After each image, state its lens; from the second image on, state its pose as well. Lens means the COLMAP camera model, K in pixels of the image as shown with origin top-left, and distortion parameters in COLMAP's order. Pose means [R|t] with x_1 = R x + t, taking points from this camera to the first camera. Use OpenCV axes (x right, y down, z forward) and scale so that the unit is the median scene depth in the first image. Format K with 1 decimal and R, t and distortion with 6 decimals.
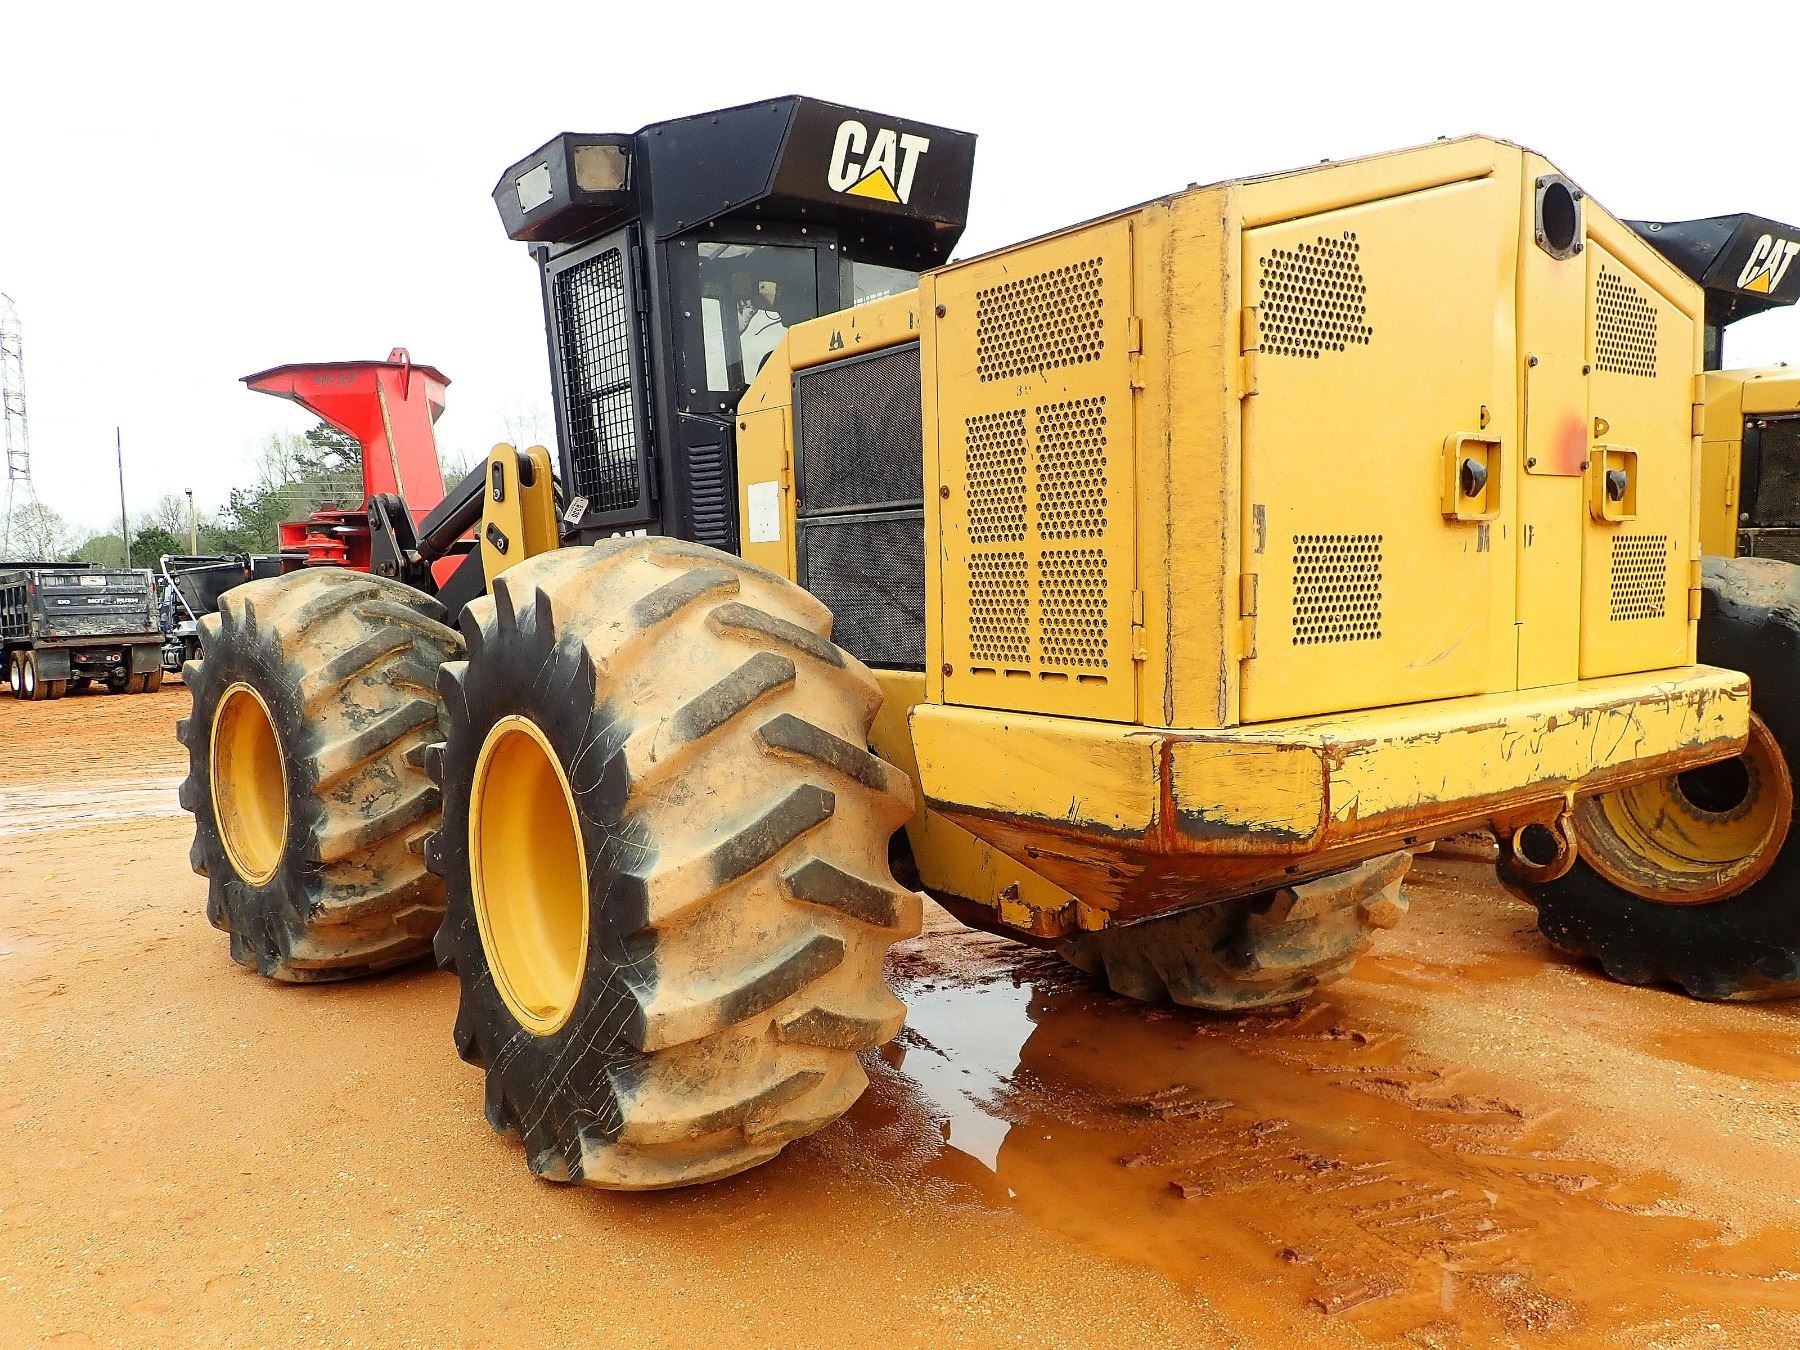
lens RADIAL K [[1375.2, 0, 913.0], [0, 1375.2, 662.3], [0, 0, 1]] dist [-0.002131, -0.002623]
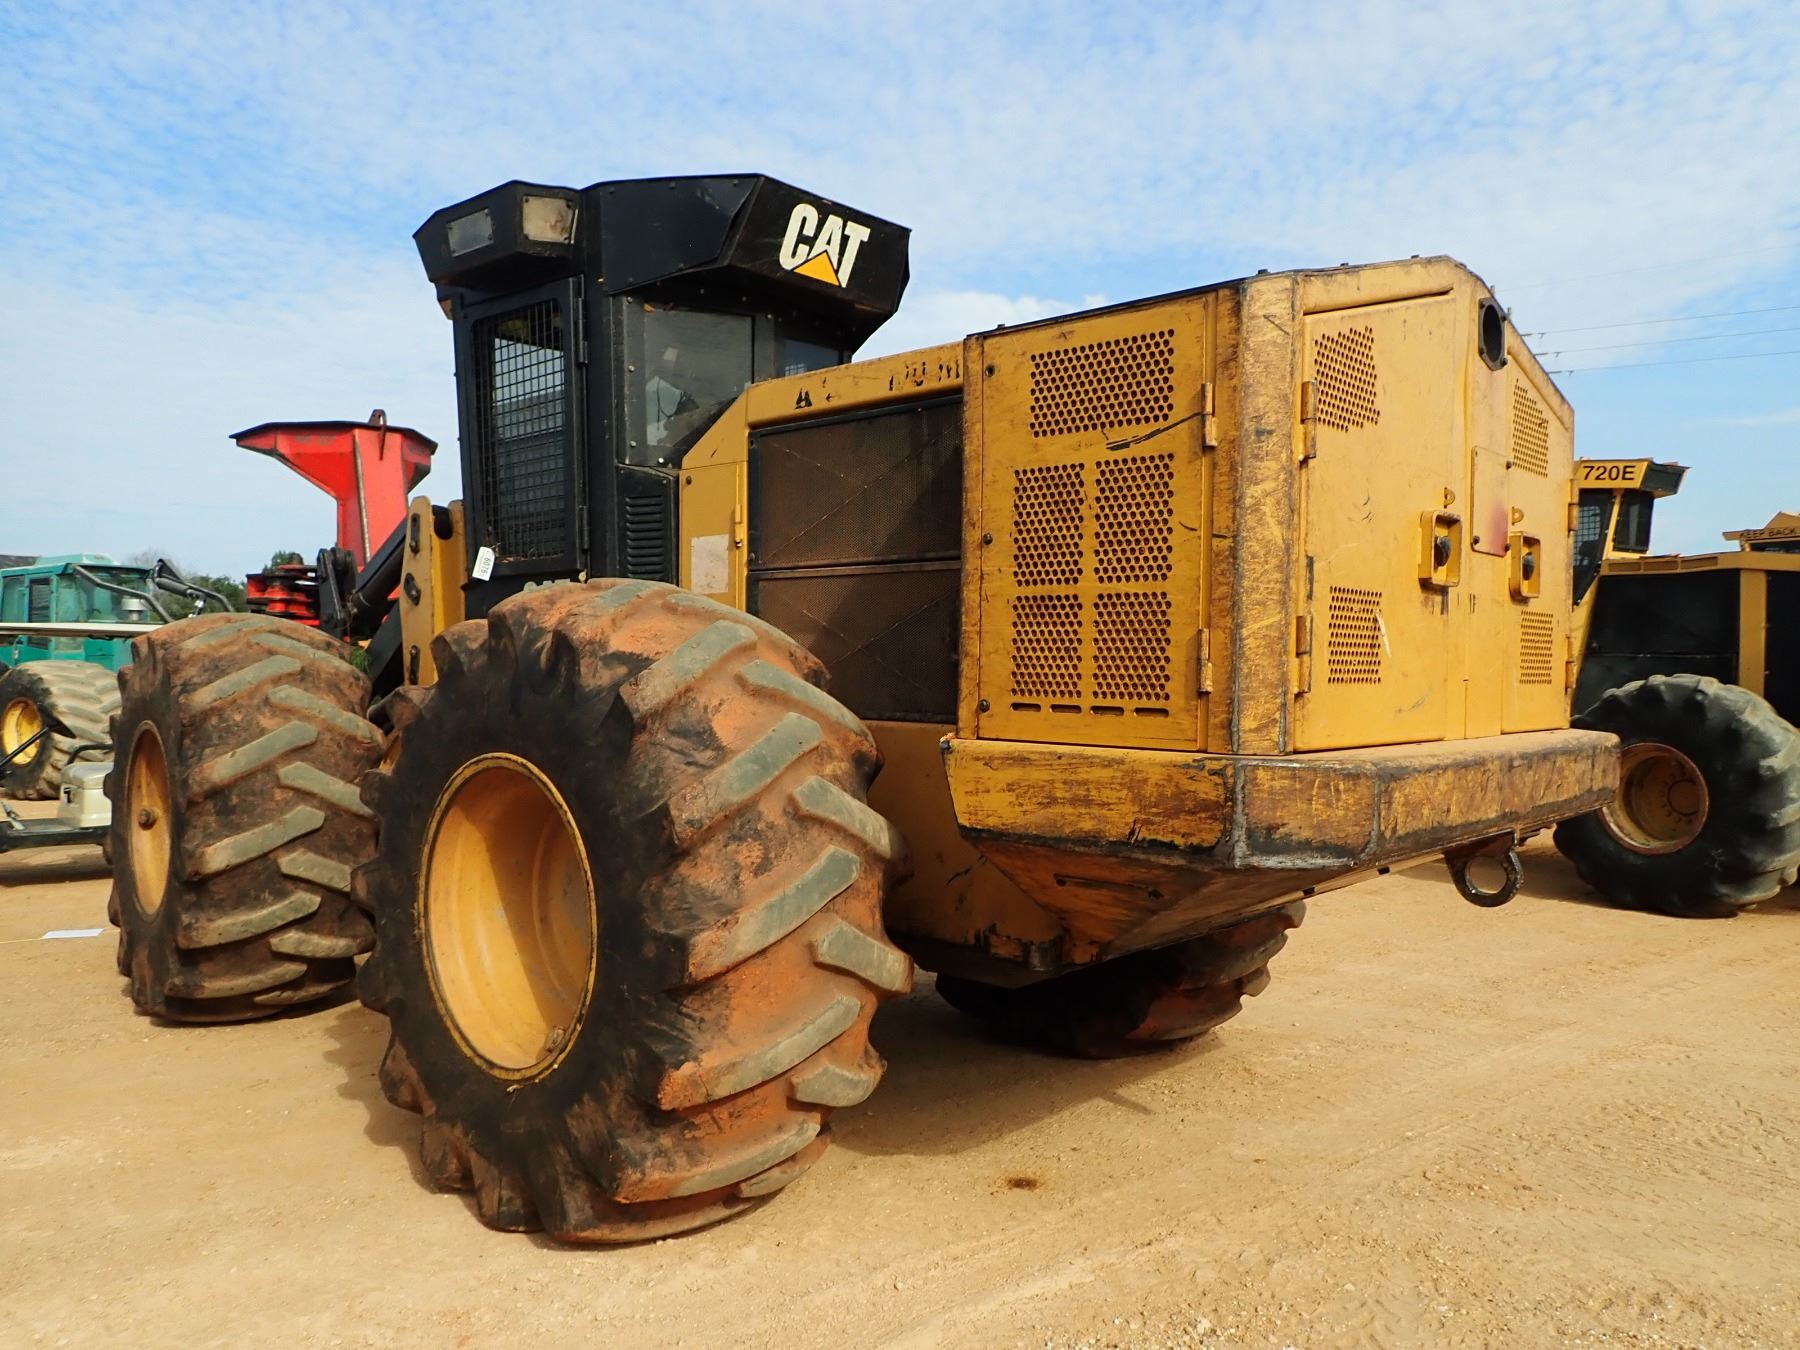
lens RADIAL K [[1375.2, 0, 920.7], [0, 1375.2, 649.6], [0, 0, 1]] dist [-0.002131, -0.002623]
pose [[0.979867, 0.032552, 0.196979, -0.215727], [-0.015177, 0.995908, -0.089084, 0.051942], [-0.199073, 0.084301, 0.976352, -0.020910]]
